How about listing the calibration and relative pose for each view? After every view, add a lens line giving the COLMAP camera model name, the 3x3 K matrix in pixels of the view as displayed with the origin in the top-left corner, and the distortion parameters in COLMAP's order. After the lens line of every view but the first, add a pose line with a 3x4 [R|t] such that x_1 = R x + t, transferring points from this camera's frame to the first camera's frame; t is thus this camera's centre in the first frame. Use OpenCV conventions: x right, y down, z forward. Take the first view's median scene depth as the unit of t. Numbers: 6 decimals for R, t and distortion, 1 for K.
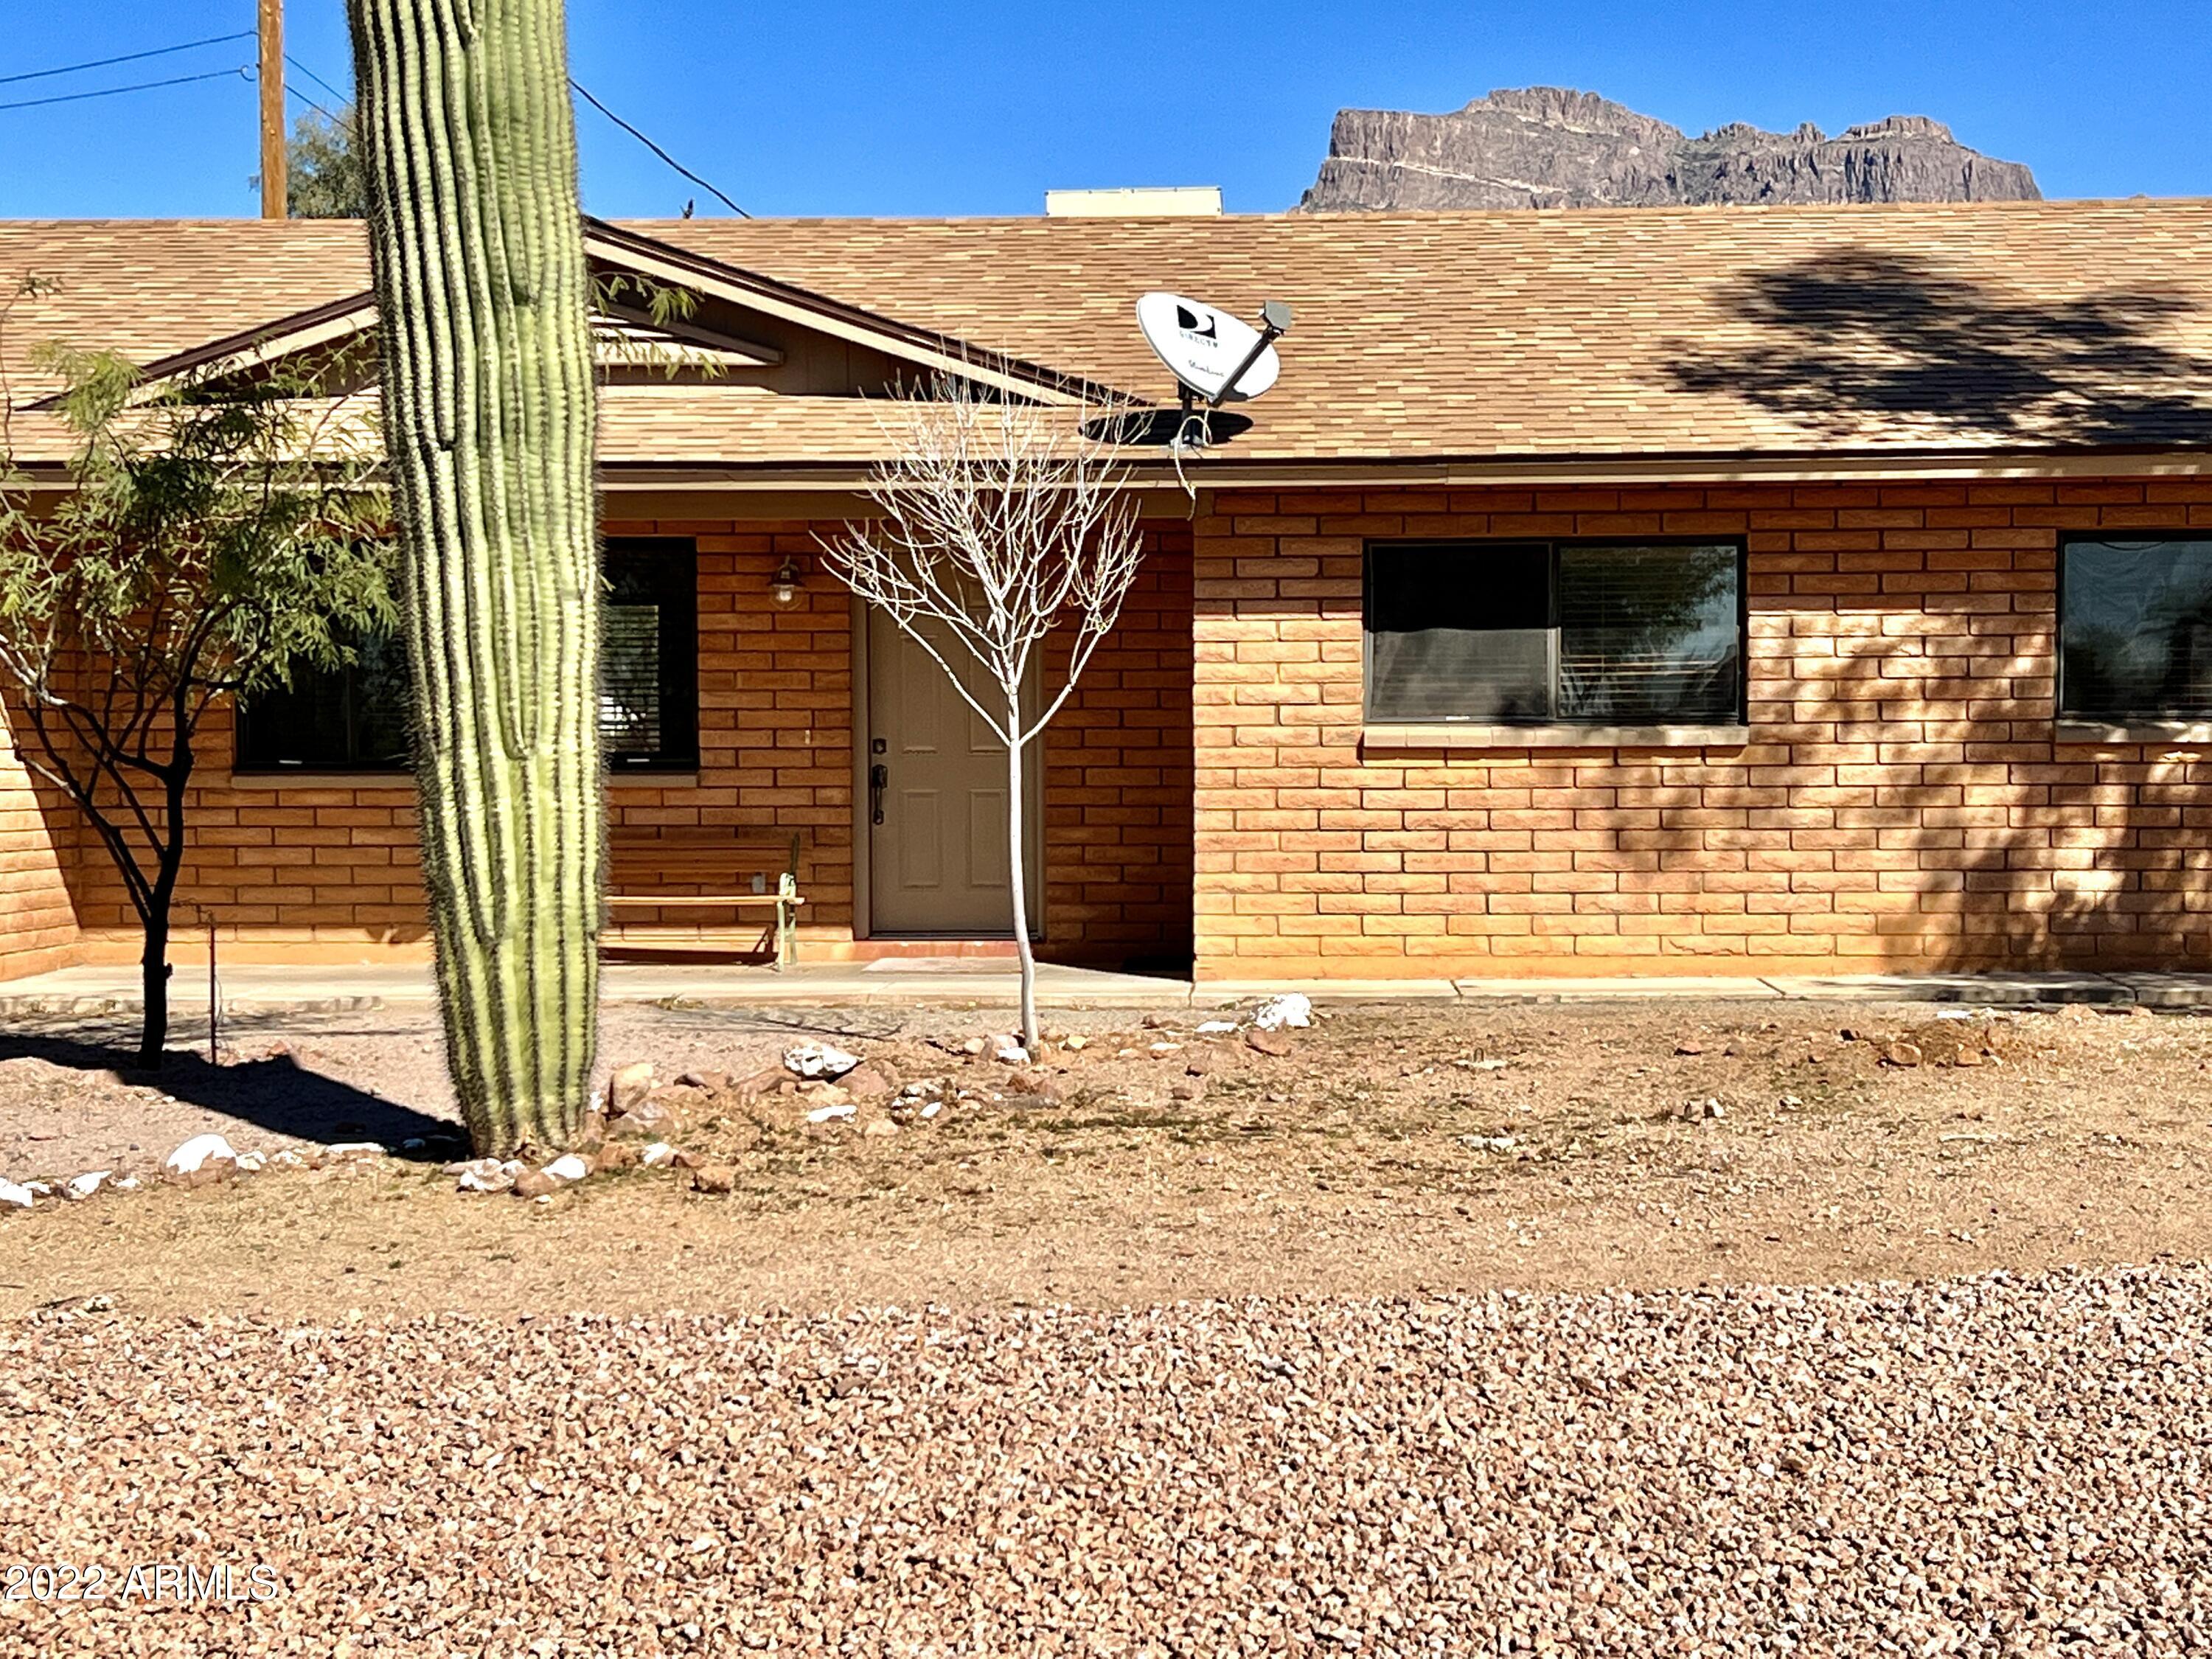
lens RADIAL K [[3926.8, 0, 1106.0], [0, 3926.8, 829.5], [0, 0, 1]] dist [0.149054, -0.247502]
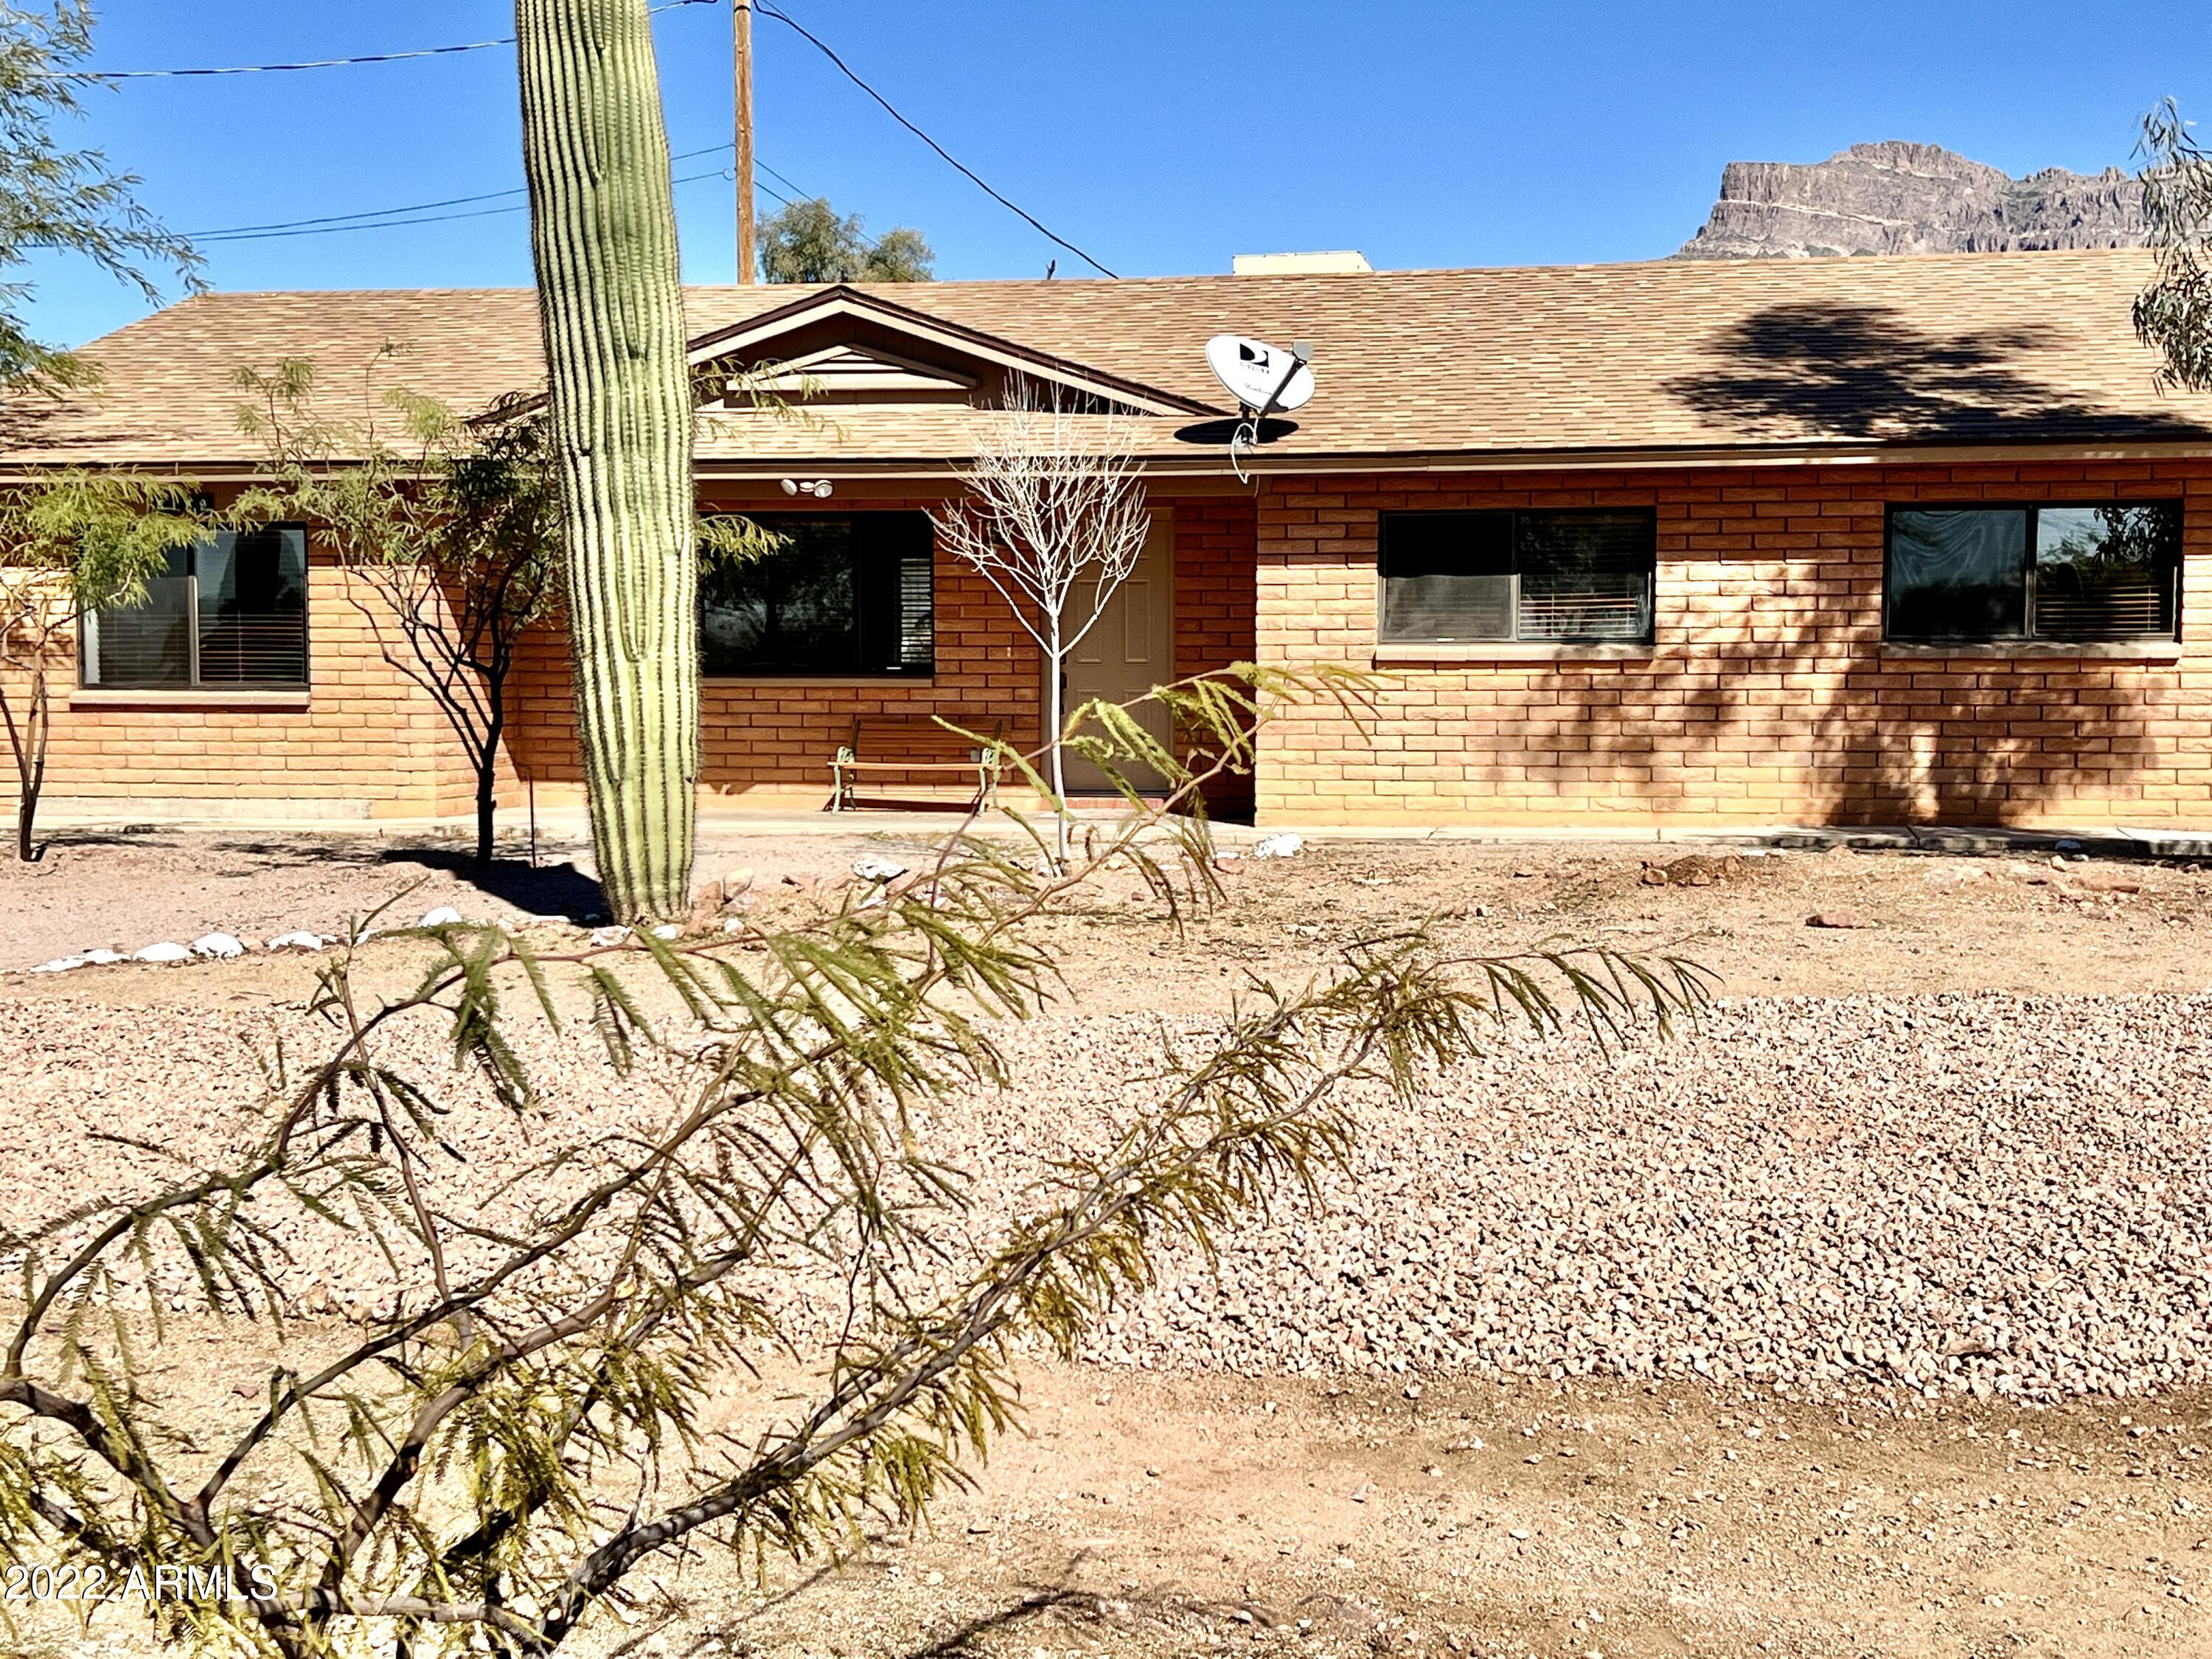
lens RADIAL K [[3021.9, 0, 1106.0], [0, 3021.9, 829.5], [0, 0, 1]] dist [0.158339, -0.479841]
pose [[0.989434, 0.013410, -0.144365, 0.153043], [-0.008638, 0.999397, 0.033636, 0.004478], [0.144729, -0.032034, 0.988953, -0.095412]]
